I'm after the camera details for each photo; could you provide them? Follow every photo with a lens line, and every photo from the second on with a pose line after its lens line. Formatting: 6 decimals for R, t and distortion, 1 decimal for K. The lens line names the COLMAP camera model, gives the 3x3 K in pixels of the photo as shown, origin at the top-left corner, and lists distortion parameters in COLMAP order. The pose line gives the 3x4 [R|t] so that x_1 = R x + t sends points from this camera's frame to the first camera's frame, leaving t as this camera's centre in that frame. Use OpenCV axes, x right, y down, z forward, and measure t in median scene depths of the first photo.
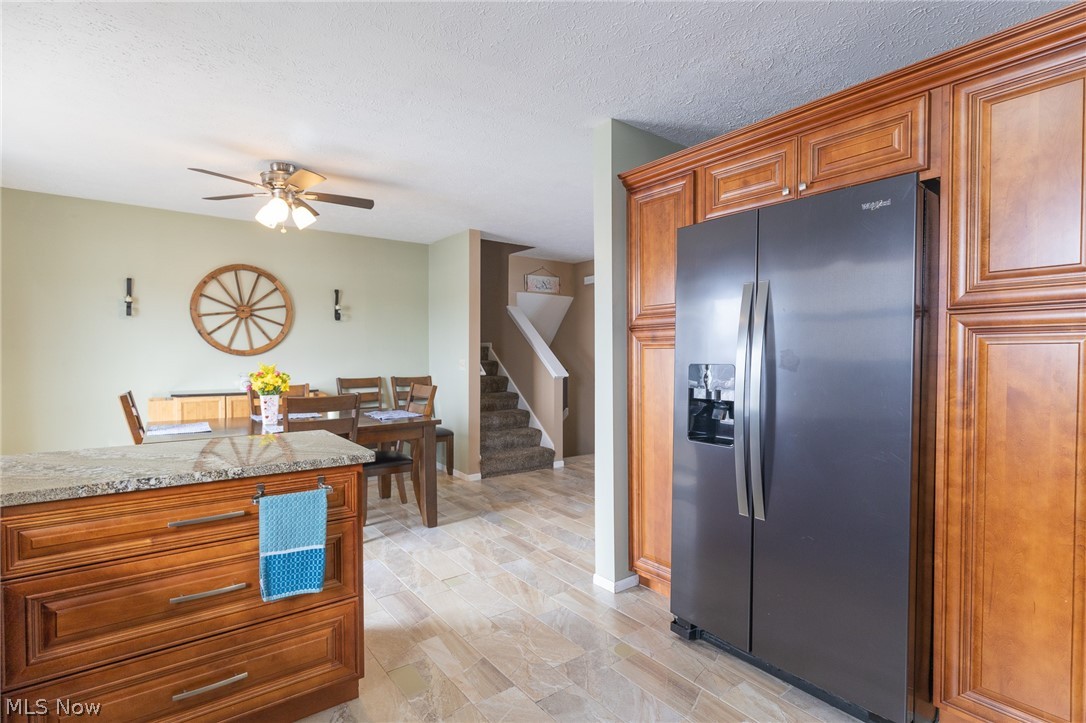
lens RADIAL K [[553.8, 0, 513.4], [0, 553.8, 363.0], [0, 0, 1]] dist [0.013533, -0.000398]
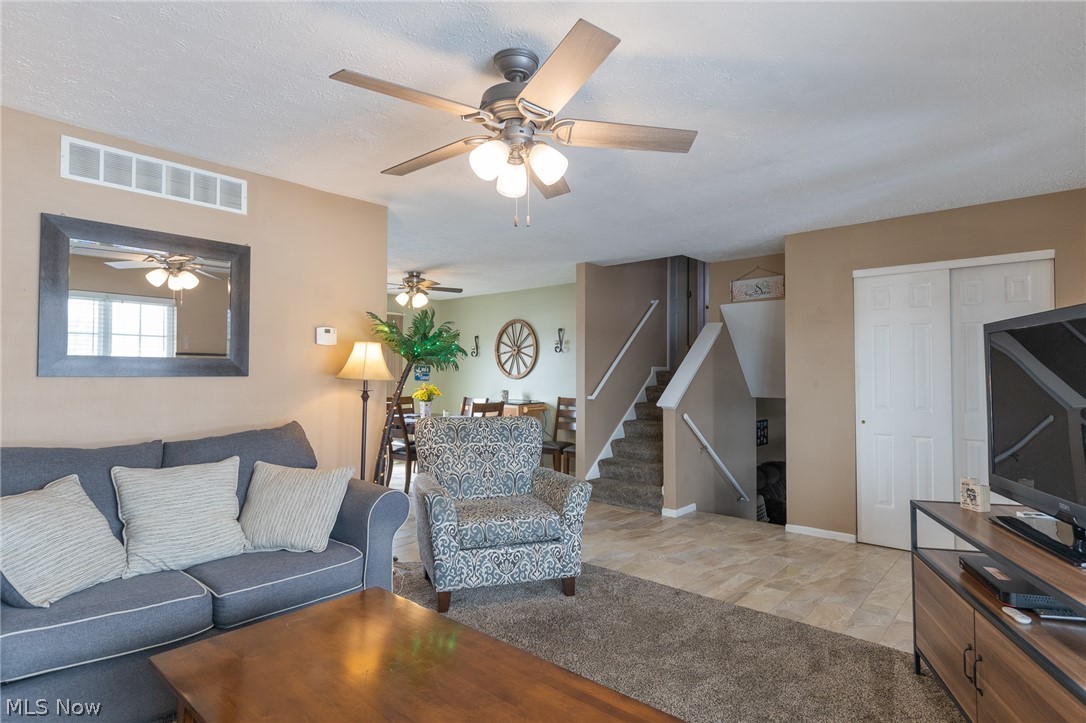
lens RADIAL K [[561.1, 0, 540.7], [0, 561.1, 361.6], [0, 0, 1]] dist [0.002211, 0.001256]
pose [[0.188315, -0.022088, -0.981860, 1.054988], [-0.018895, 0.999481, -0.026108, -0.022316], [0.981927, 0.023469, 0.187800, 0.786780]]
